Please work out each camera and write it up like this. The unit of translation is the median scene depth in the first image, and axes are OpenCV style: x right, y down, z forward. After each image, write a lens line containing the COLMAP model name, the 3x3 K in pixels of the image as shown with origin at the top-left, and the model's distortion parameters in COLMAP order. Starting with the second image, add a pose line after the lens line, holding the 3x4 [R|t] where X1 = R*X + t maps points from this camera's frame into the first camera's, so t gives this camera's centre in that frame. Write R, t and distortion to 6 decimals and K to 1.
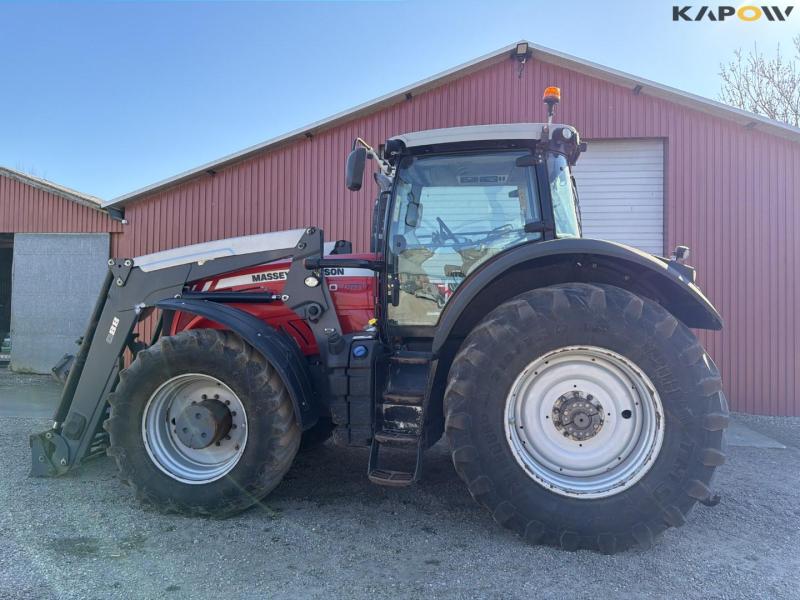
lens RADIAL K [[553.0, 0, 399.2], [0, 553.0, 309.8], [0, 0, 1]] dist [0.094944, -0.168932]
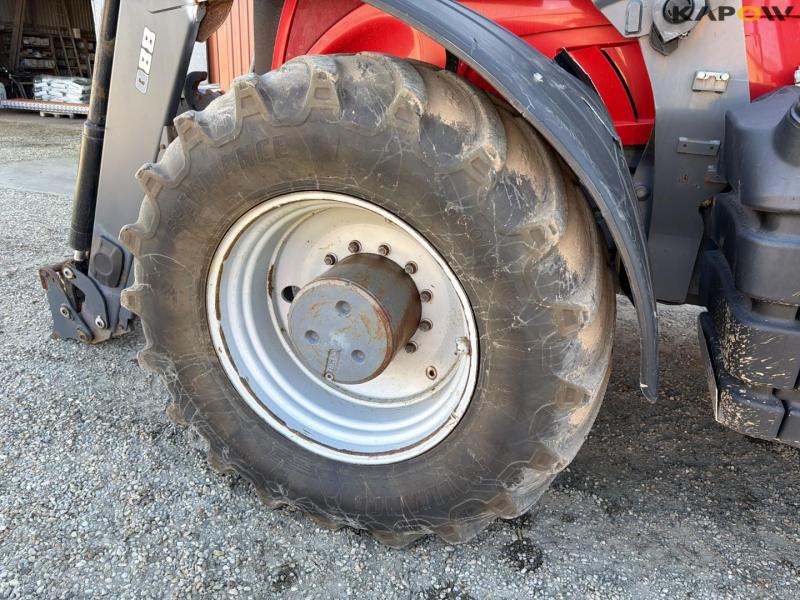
lens RADIAL K [[561.3, 0, 420.2], [0, 561.3, 300.3], [0, 0, 1]] dist [0.140013, -0.181265]
pose [[0.980391, 0.103309, -0.167815, -0.228376], [-0.036577, 0.932170, 0.360167, 0.044040], [0.193640, -0.346966, 0.917670, 0.617985]]
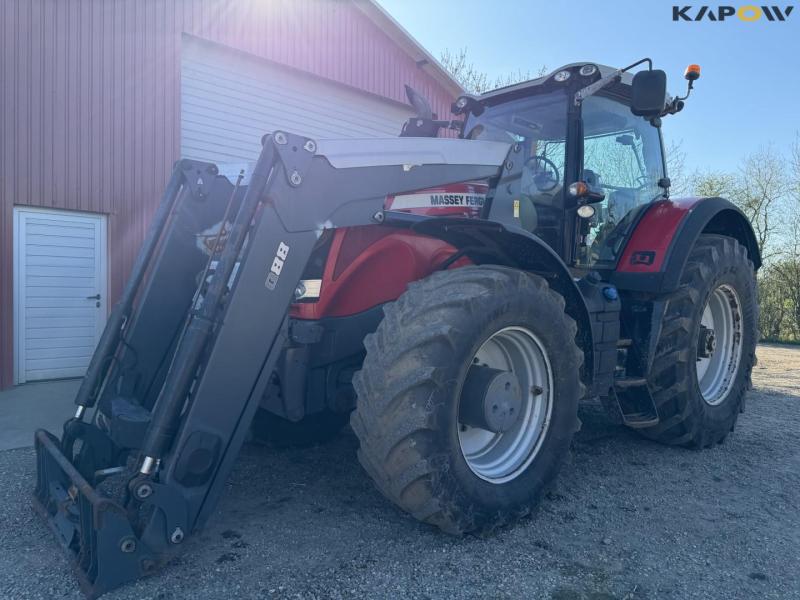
lens RADIAL K [[580.5, 0, 400.0], [0, 580.5, 300.0], [0, 0, 1]] dist [0.040996, -0.001972]
pose [[0.626234, -0.017799, 0.779432, -0.949223], [-0.017138, 0.999184, 0.036587, 0.050504], [-0.779447, -0.036270, 0.625418, 0.598753]]
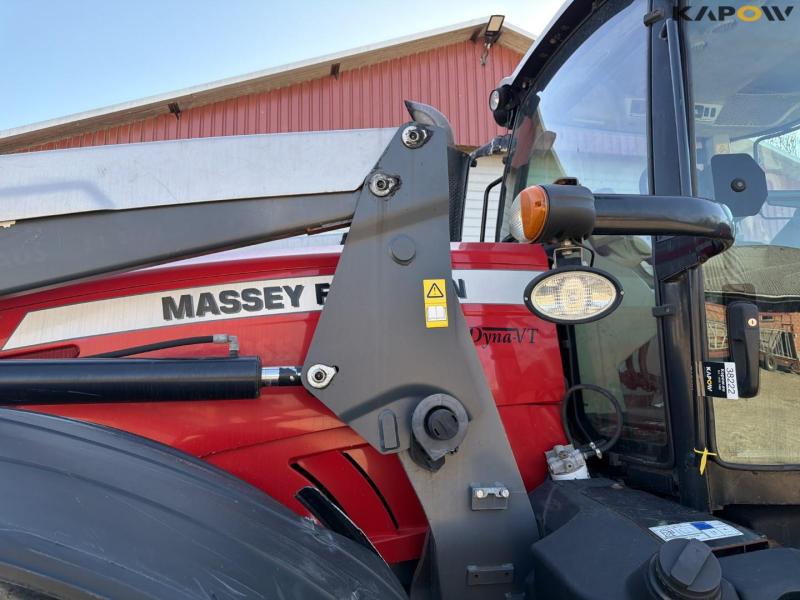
lens RADIAL K [[553.0, 0, 399.2], [0, 553.0, 309.8], [0, 0, 1]] dist [0.094944, -0.168932]
pose [[0.947805, 0.008454, 0.318738, -0.260221], [0.029008, 0.993217, -0.112602, -0.022679], [-0.317528, 0.115970, 0.941131, 0.757250]]
